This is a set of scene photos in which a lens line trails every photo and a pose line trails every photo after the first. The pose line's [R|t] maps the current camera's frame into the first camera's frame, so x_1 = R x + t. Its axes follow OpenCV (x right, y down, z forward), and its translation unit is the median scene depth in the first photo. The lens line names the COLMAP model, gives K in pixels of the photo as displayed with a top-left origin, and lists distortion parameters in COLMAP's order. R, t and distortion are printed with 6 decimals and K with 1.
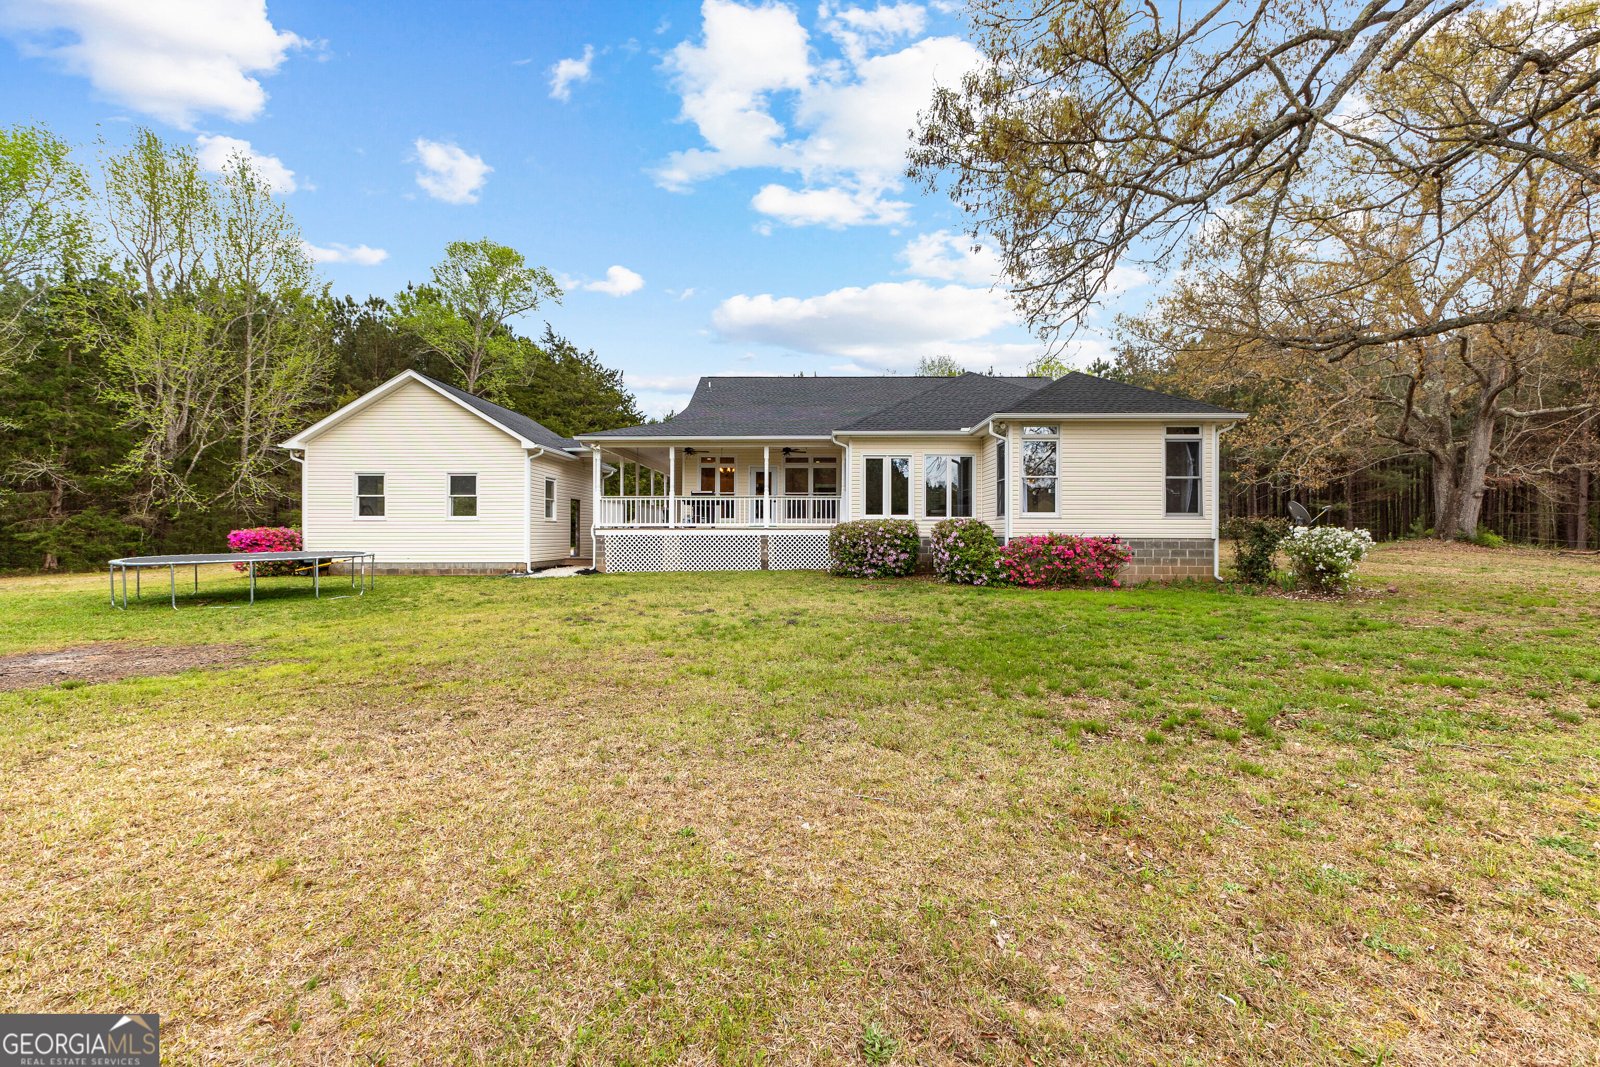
lens RADIAL K [[713.6, 0, 790.0], [0, 713.6, 535.4], [0, 0, 1]] dist [-0.001123, 0.001223]
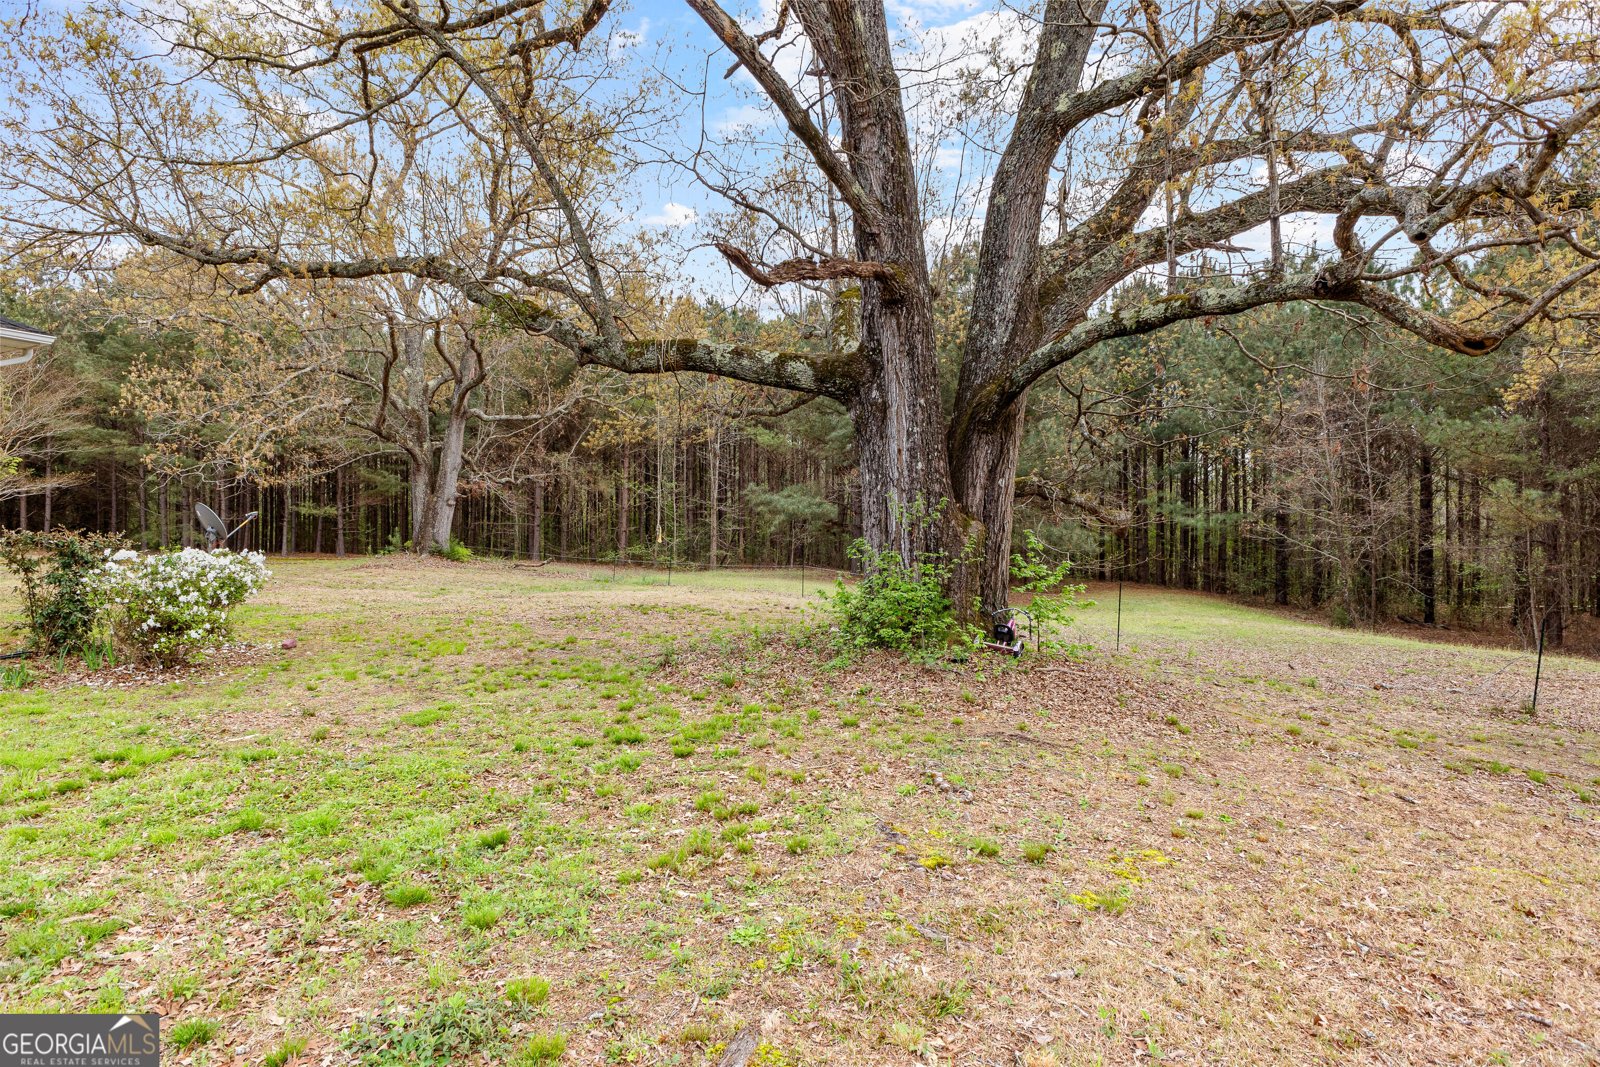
lens RADIAL K [[713.6, 0, 789.7], [0, 713.6, 533.4], [0, 0, 1]] dist [-0.001123, 0.001223]
pose [[0.434812, -0.004383, 0.900511, 0.437558], [0.006628, 0.999977, 0.001667, -0.021841], [-0.900497, 0.005244, 0.434831, 0.296399]]
